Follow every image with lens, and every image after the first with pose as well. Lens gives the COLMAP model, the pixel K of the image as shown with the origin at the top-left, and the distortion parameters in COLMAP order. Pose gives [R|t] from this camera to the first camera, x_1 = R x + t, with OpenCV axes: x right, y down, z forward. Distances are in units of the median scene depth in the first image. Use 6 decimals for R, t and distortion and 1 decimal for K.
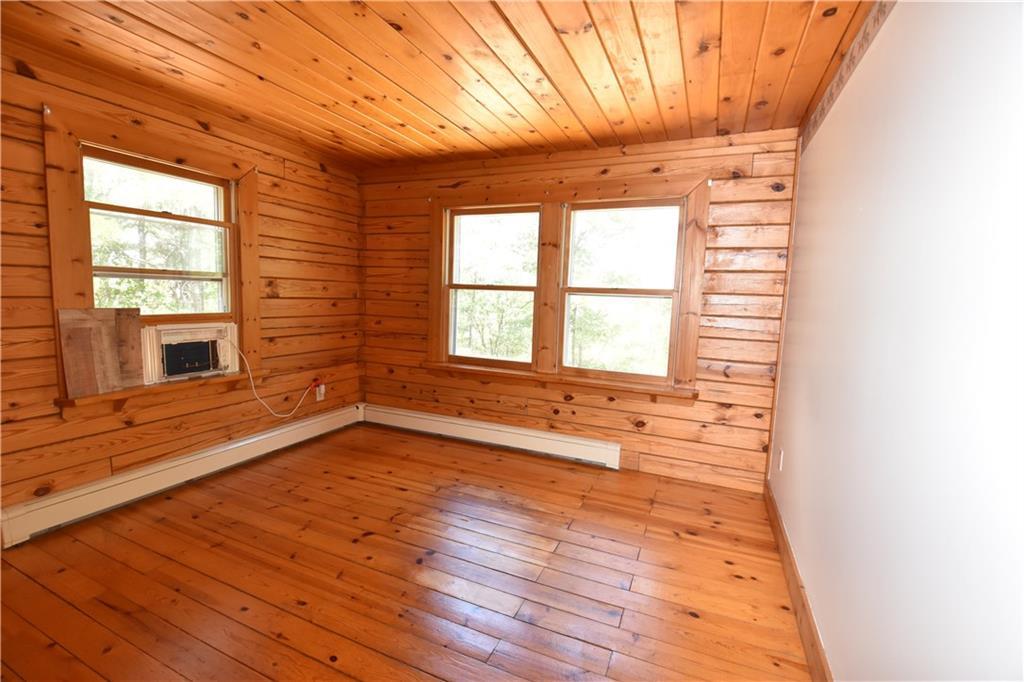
lens RADIAL K [[454.5, 0, 511.2], [0, 454.5, 337.1], [0, 0, 1]] dist [0.024644, -0.031295]
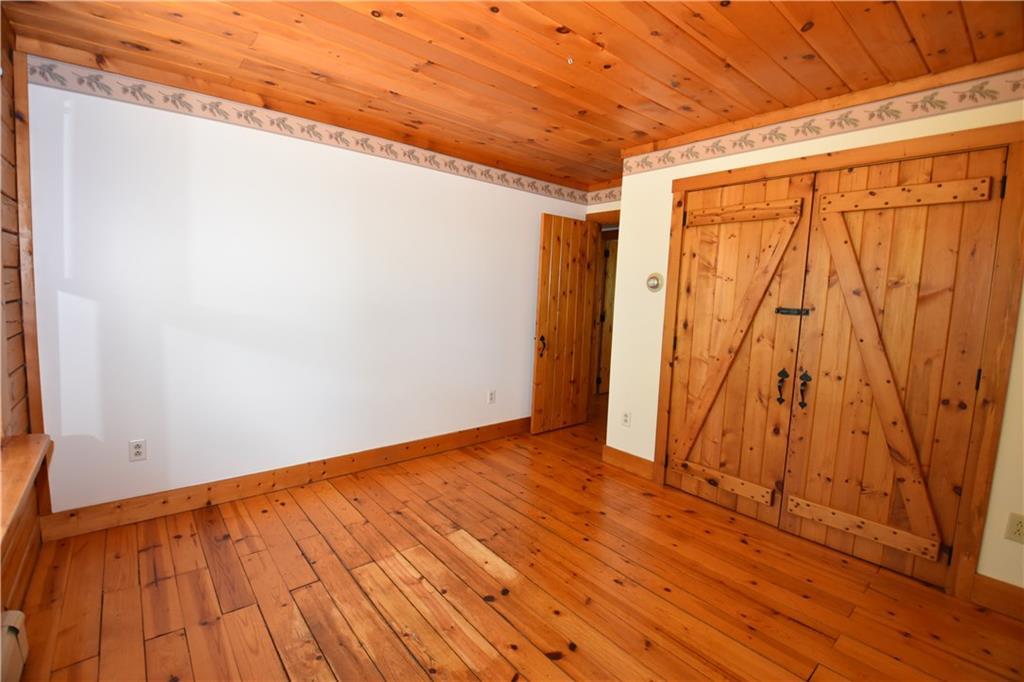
lens RADIAL K [[454.5, 0, 511.2], [0, 454.5, 337.1], [0, 0, 1]] dist [0.024644, -0.031295]
pose [[-0.895074, -0.112456, 0.431505, -0.250235], [-0.025988, 0.979188, 0.201283, -0.089011], [-0.445160, 0.168949, -0.879368, 0.781219]]
